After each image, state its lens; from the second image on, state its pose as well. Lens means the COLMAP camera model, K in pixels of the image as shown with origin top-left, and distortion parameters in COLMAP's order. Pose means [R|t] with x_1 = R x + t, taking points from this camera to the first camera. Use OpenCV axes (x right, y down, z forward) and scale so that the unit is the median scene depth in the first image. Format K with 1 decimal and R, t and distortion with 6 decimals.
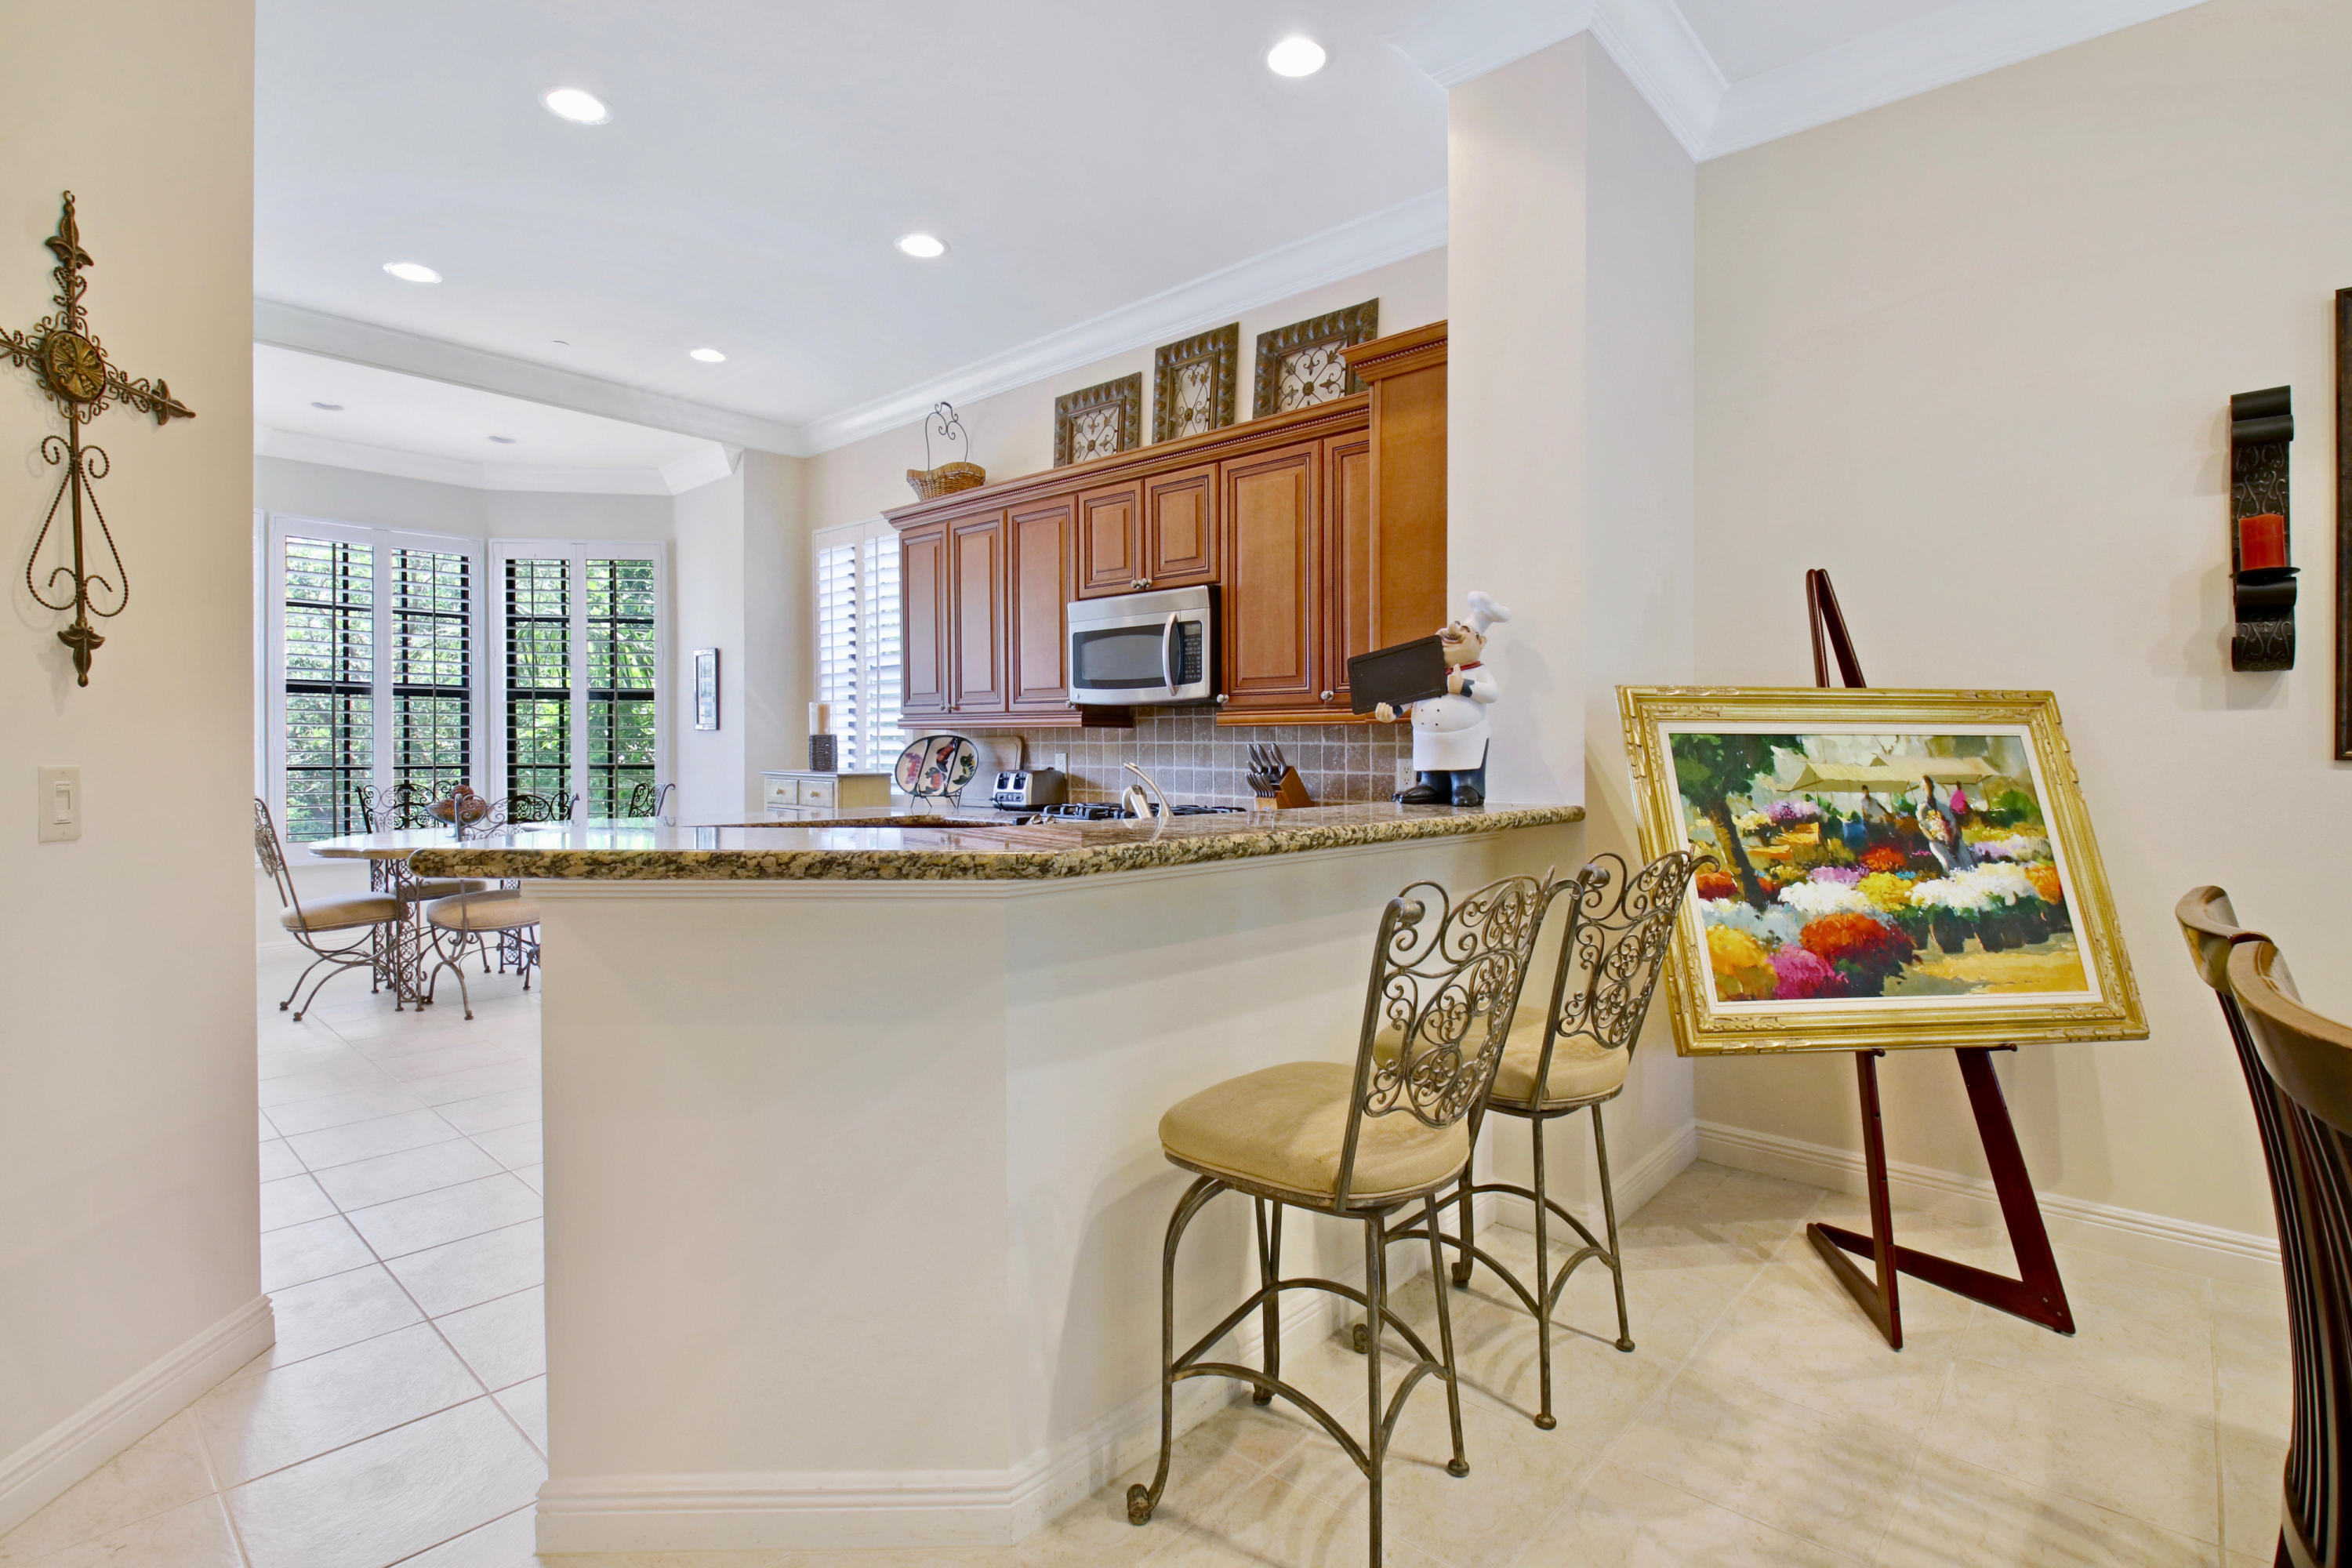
lens RADIAL K [[1116.0, 0, 1174.3], [0, 1116.0, 763.1], [0, 0, 1]] dist [0.000318, -0.001721]
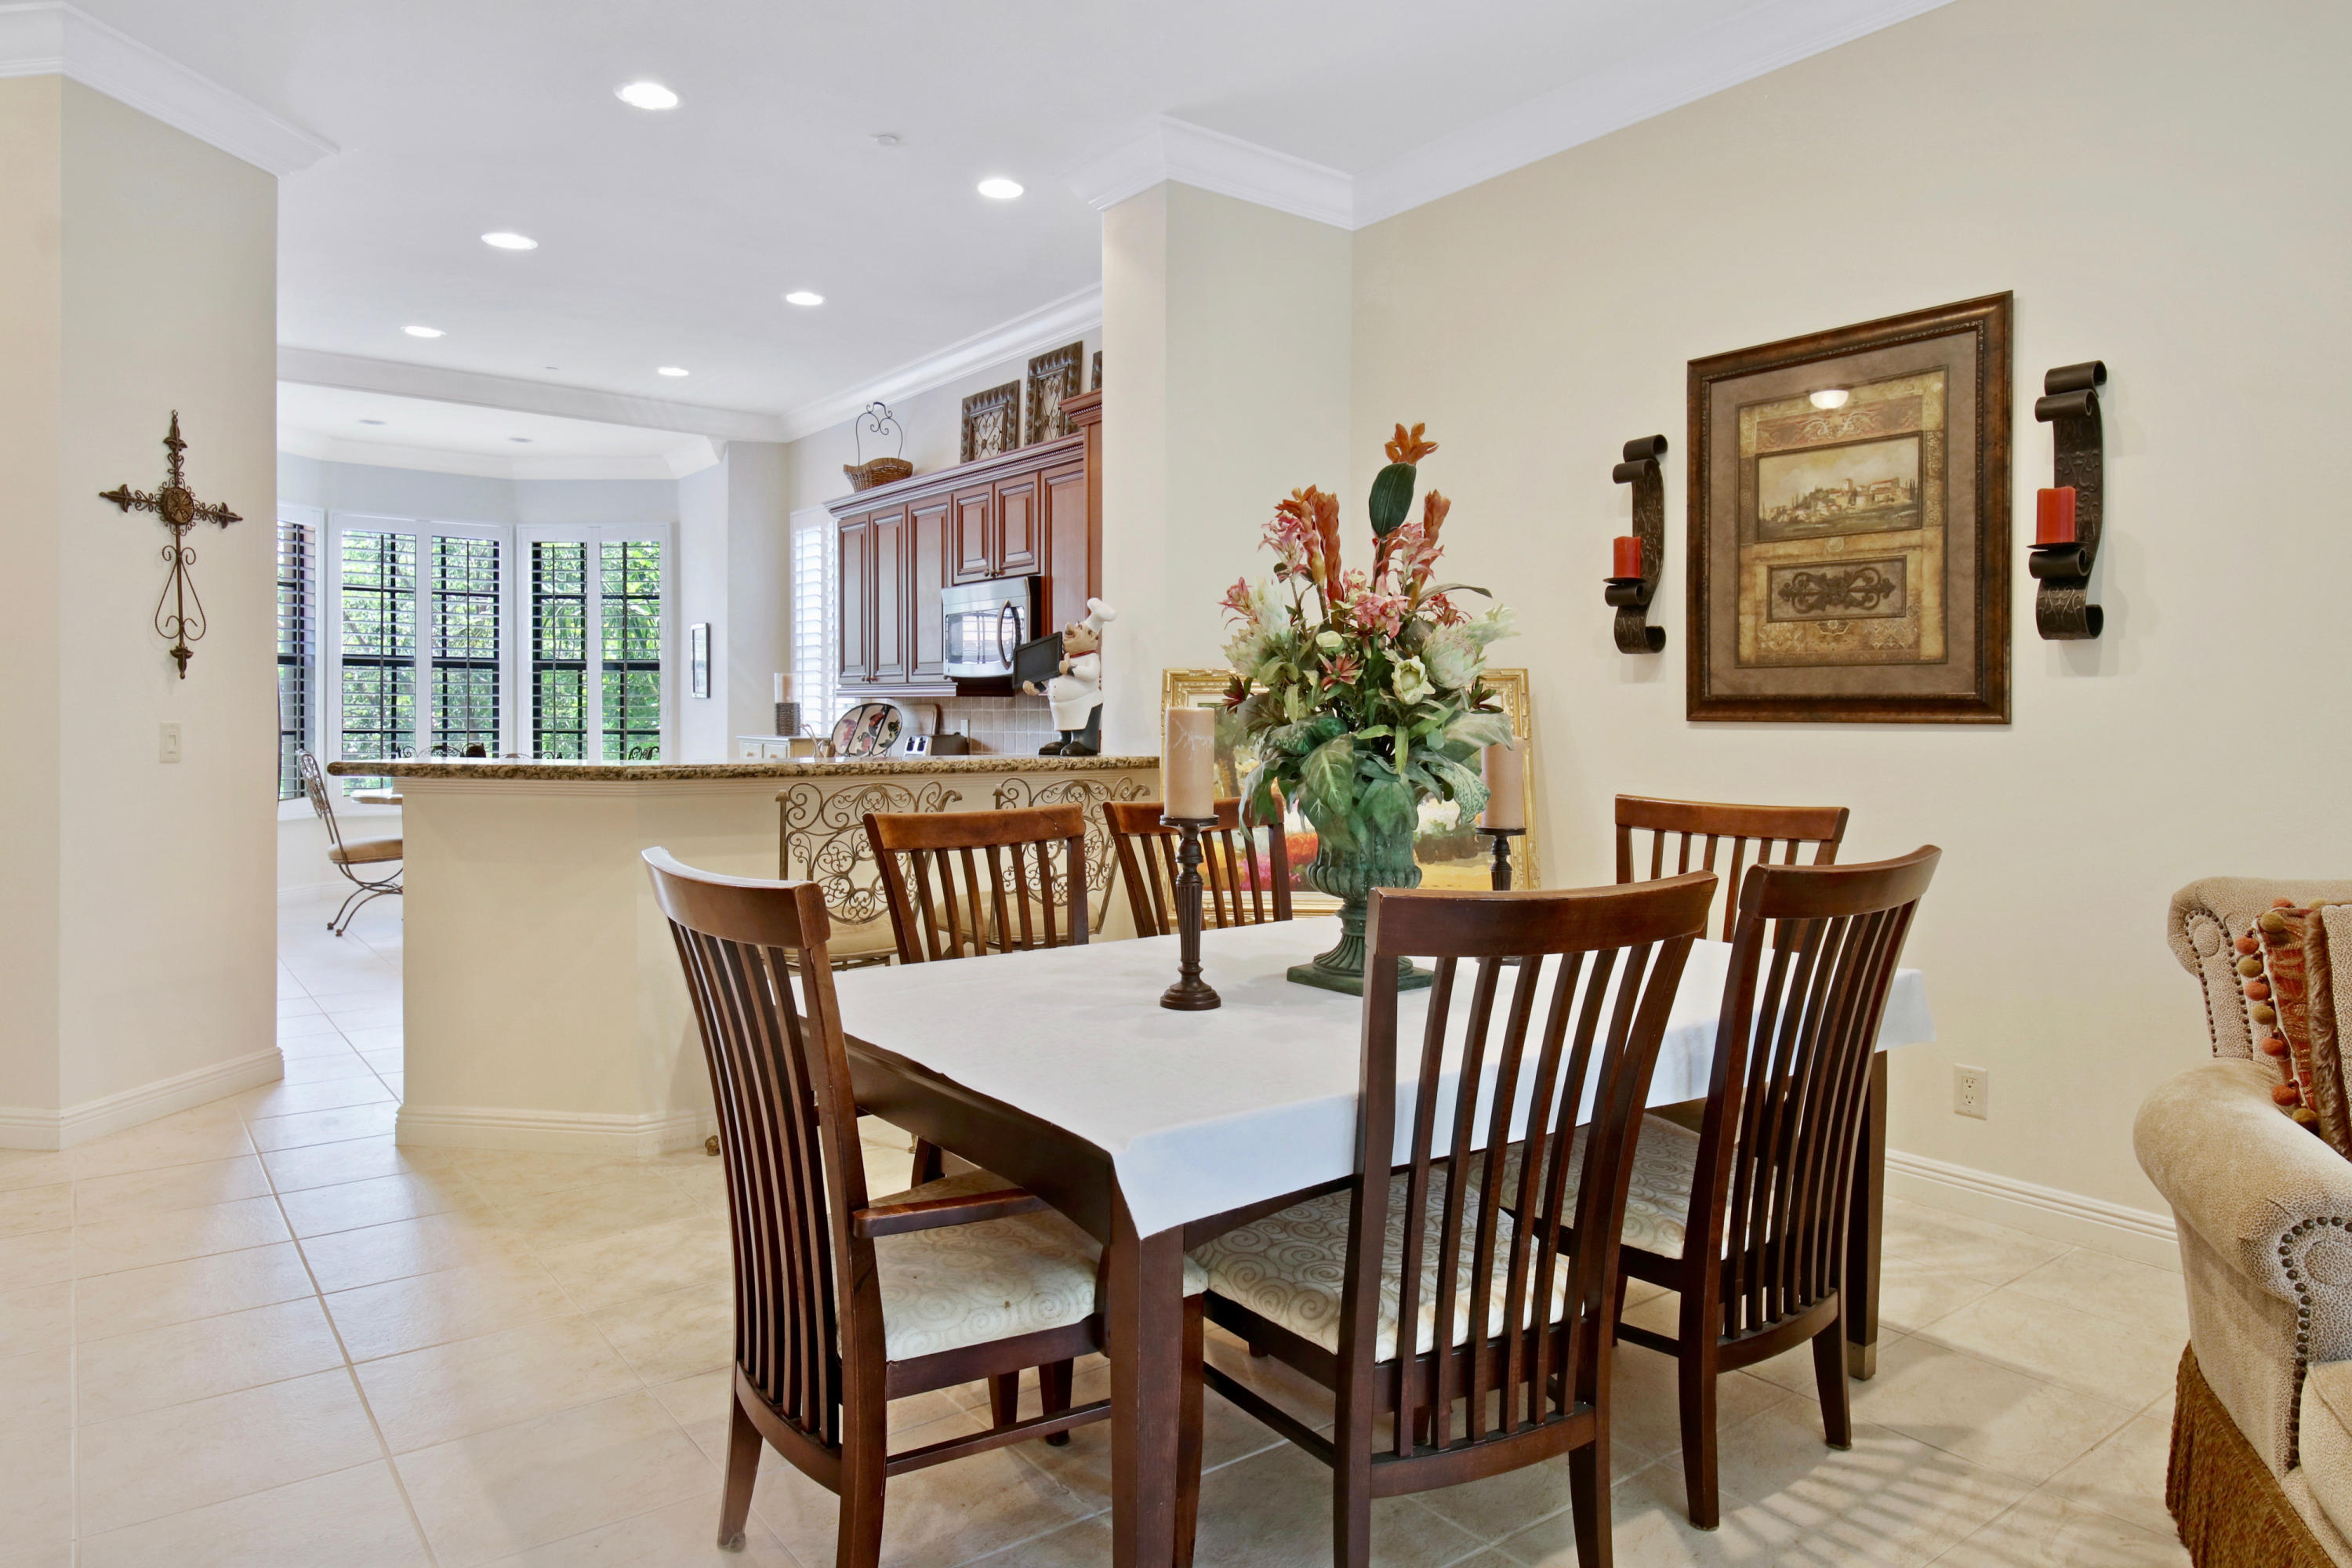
lens RADIAL K [[1424.7, 0, 1166.8], [0, 1424.7, 724.6], [0, 0, 1]] dist [0.055224, 0.003492]
pose [[0.983144, 0.001821, -0.182825, 0.343094], [-0.003213, 0.999968, -0.007319, 0.005789], [0.182806, 0.007783, 0.983118, -0.347838]]
